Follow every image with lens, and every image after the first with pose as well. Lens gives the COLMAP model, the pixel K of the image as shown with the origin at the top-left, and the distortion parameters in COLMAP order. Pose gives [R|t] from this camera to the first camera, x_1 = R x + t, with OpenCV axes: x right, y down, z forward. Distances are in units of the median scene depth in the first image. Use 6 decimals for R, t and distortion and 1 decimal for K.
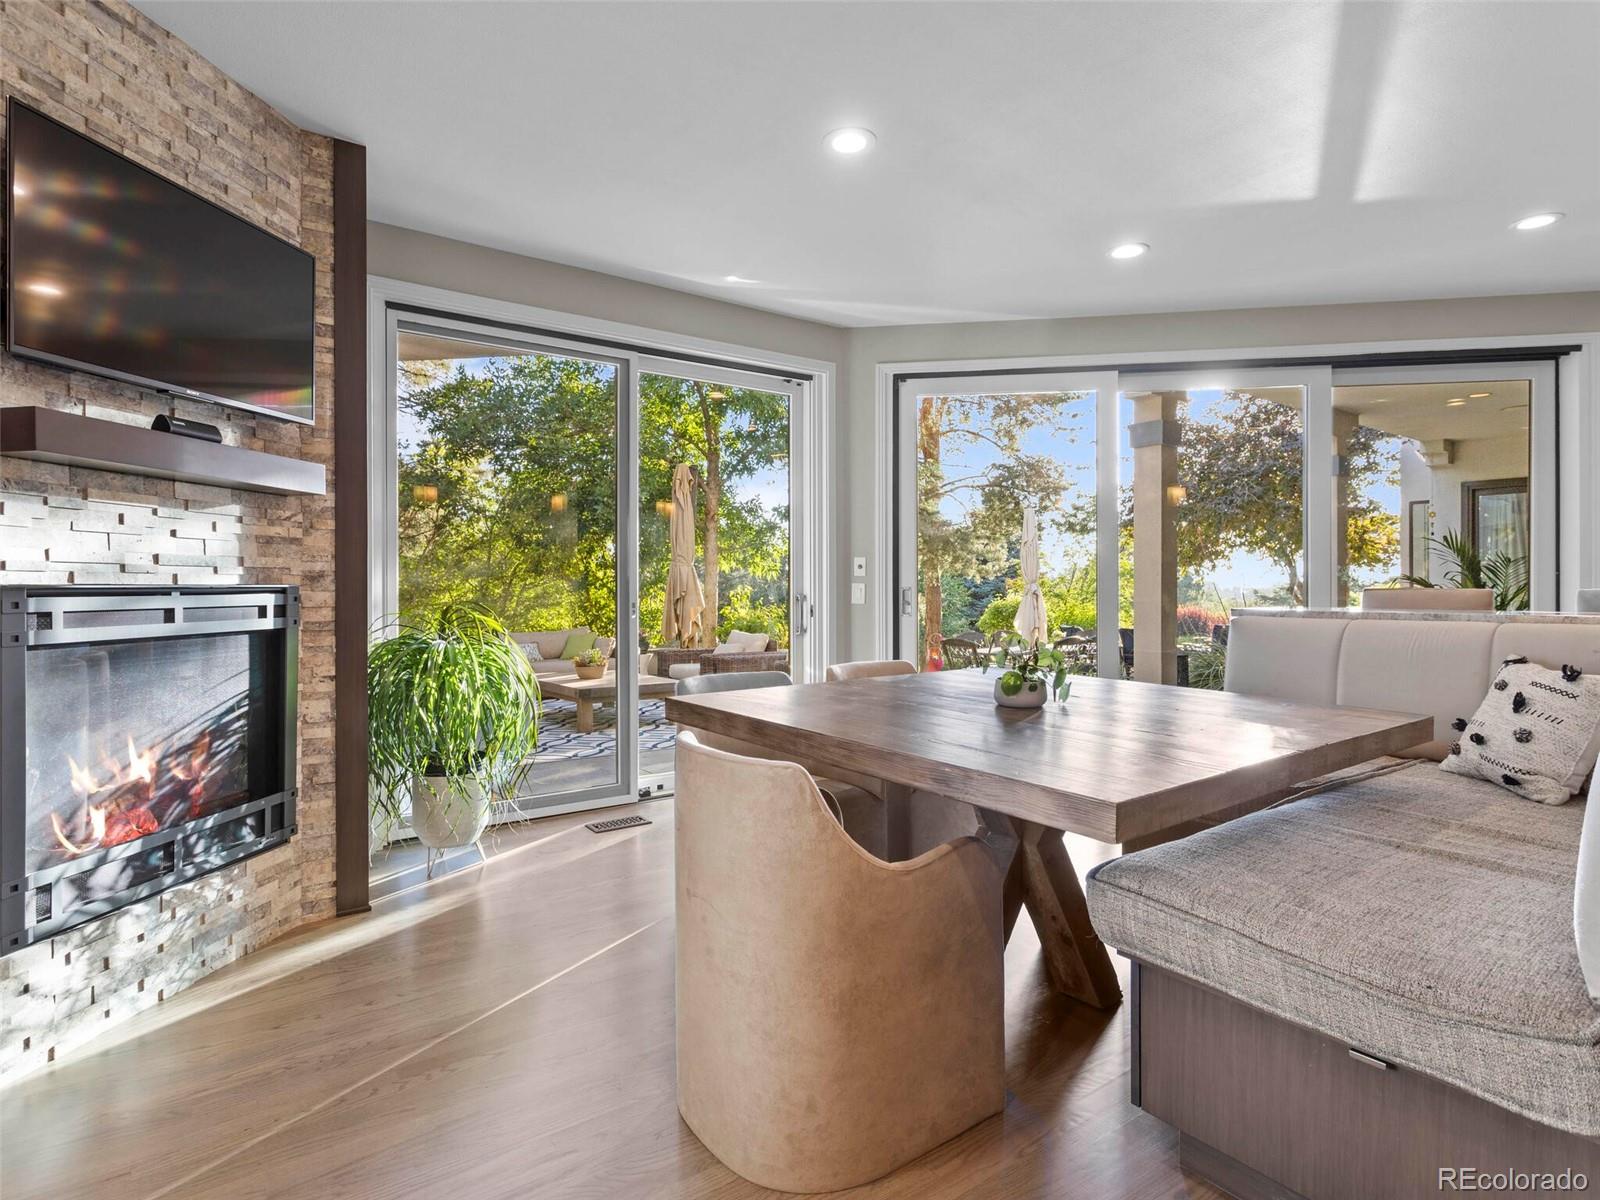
lens RADIAL K [[855.1, 0, 800.0], [0, 855.1, 600.0], [0, 0, 1]] dist [-0.002299, -0.000201]
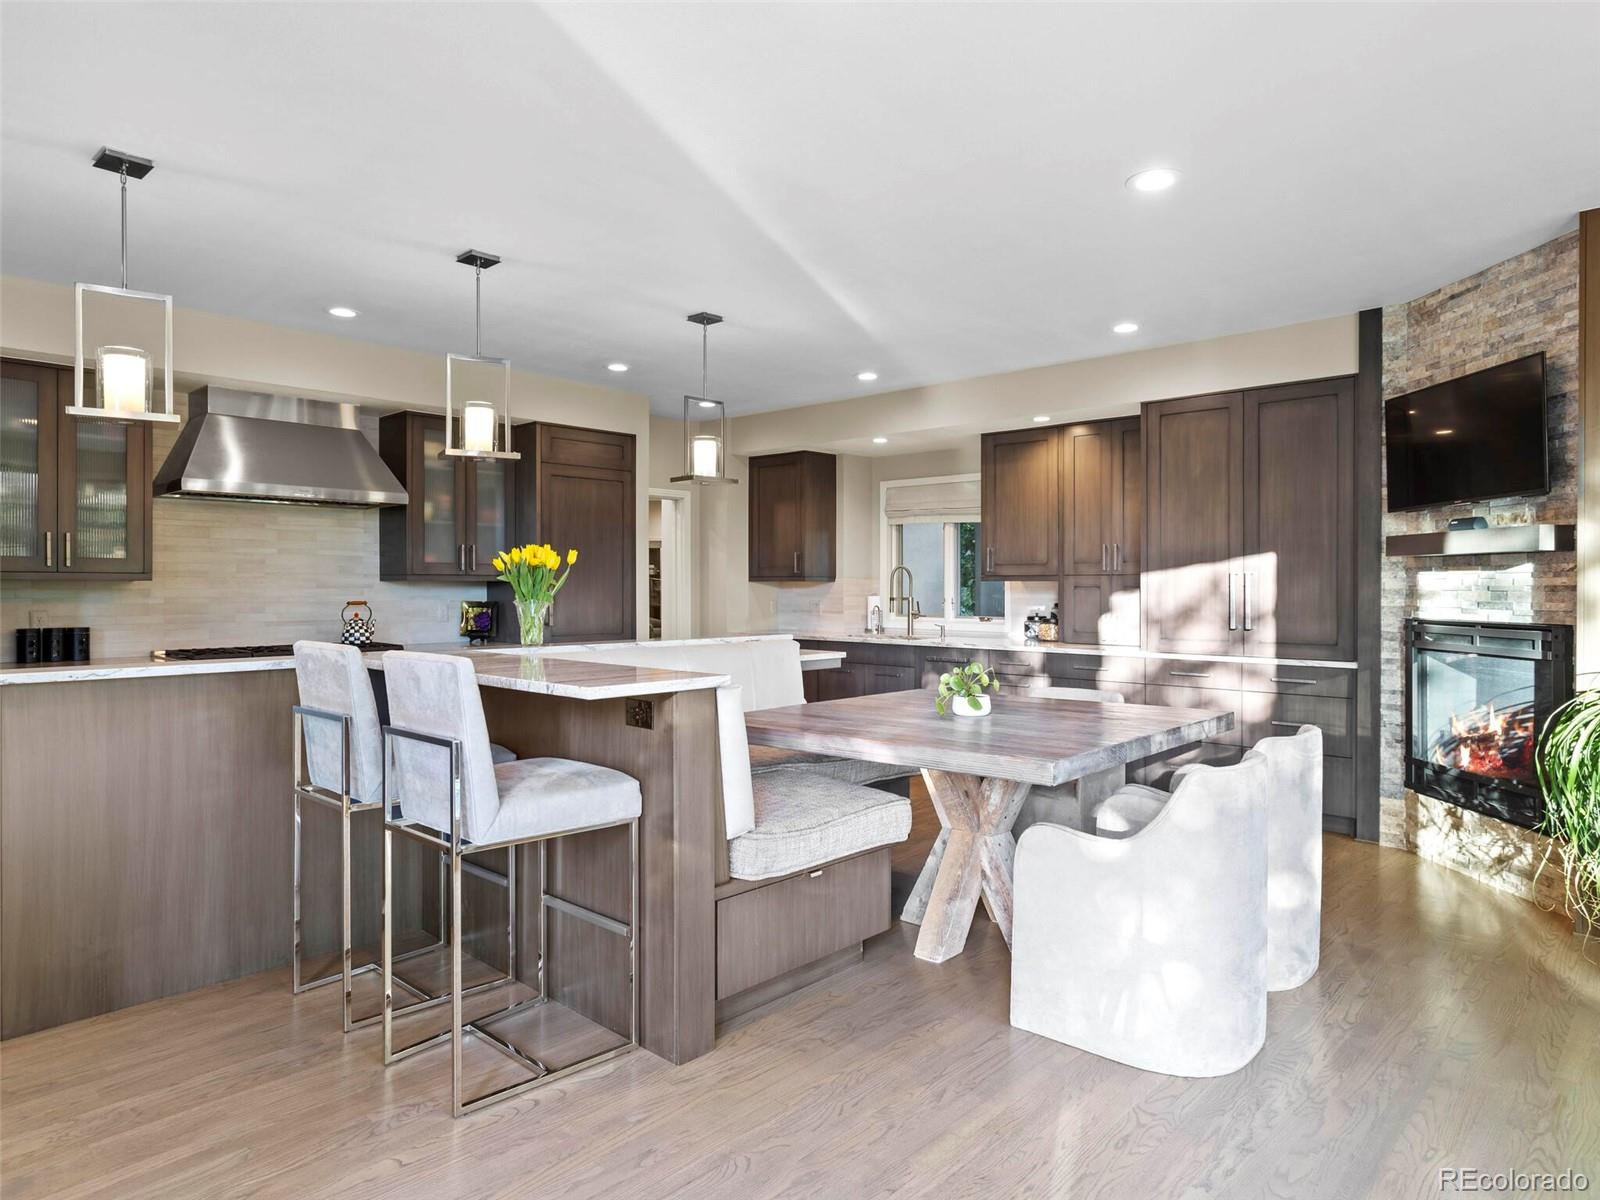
lens RADIAL K [[991.3, 0, 791.6], [0, 991.3, 587.2], [0, 0, 1]] dist [-0.000400, 0.046194]
pose [[-0.981082, 0.004741, -0.193534, 0.761655], [0.001171, 0.999827, 0.018557, -0.101547], [0.193588, 0.017979, -0.980918, 2.250941]]
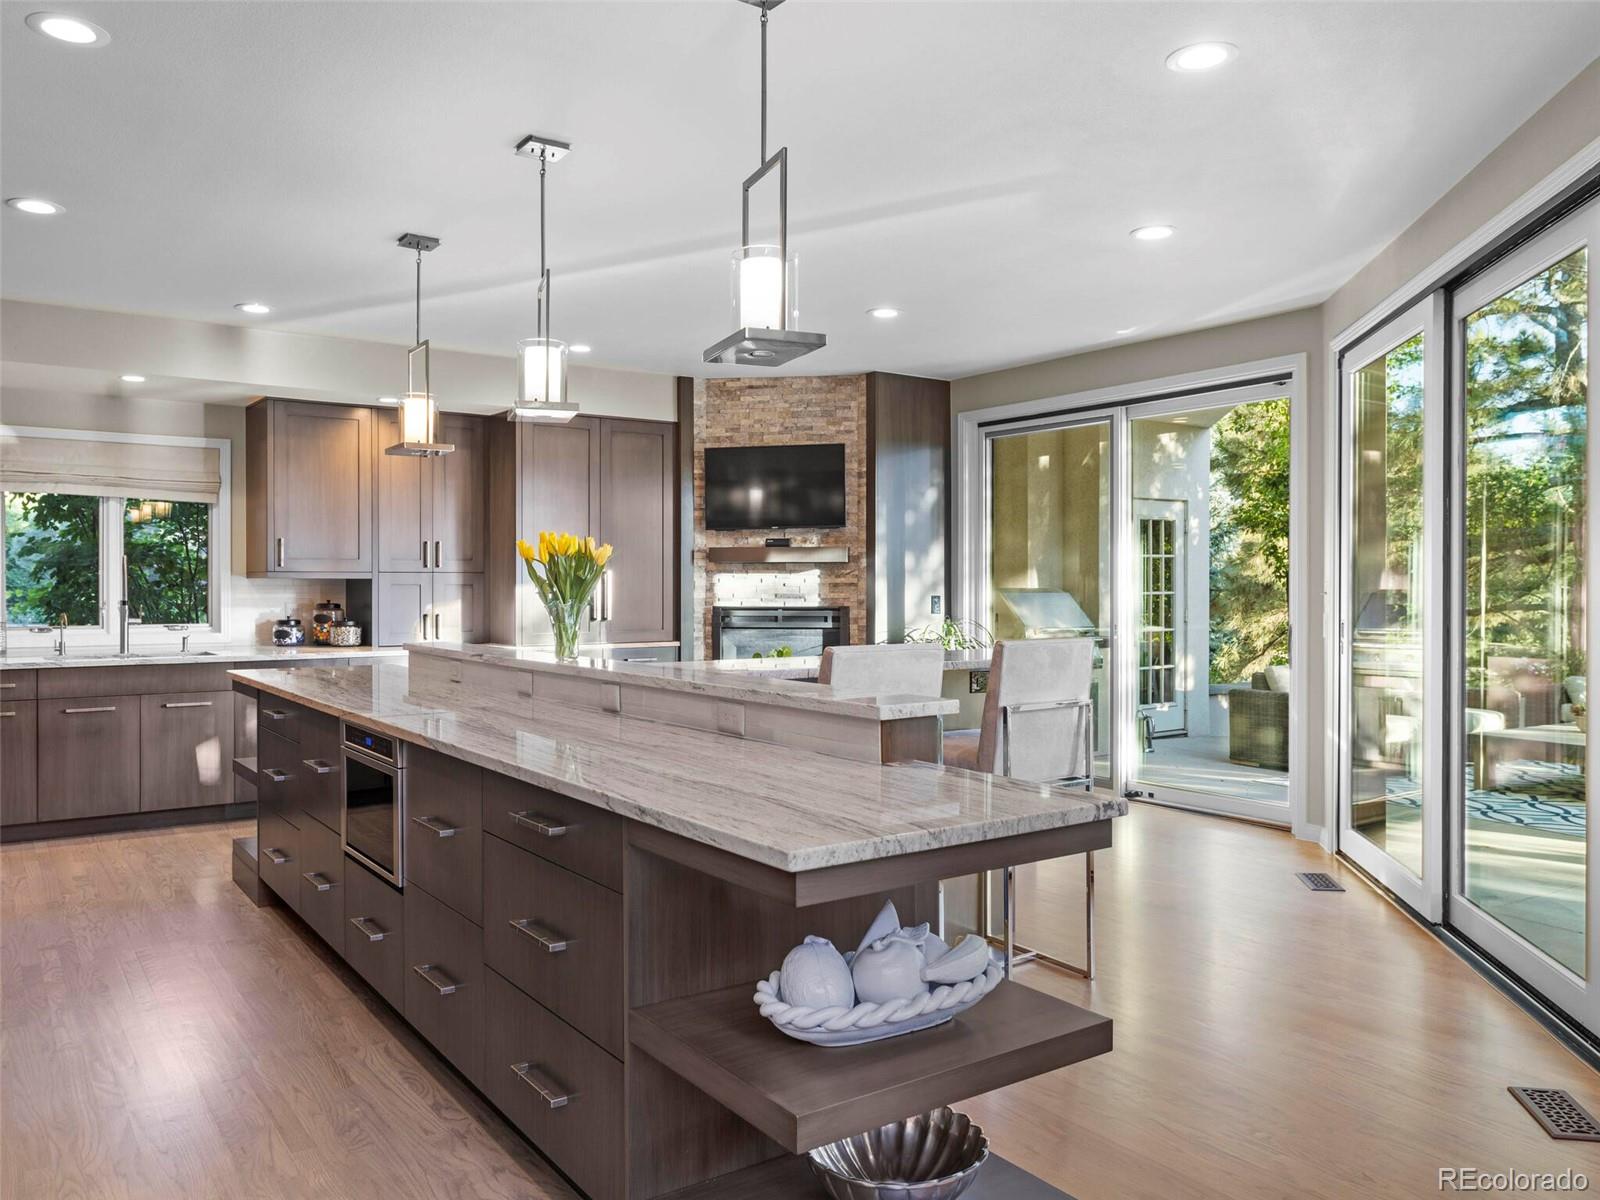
lens RADIAL K [[1201.1, 0, 800.0], [0, 1201.1, 600.0], [0, 0, 1]] dist [0.000097, 0.000120]
pose [[-0.019496, 0.015965, -0.999682, 2.325378], [-0.015438, 0.999749, 0.016267, -0.080399], [0.999691, 0.015750, -0.019245, 0.981926]]
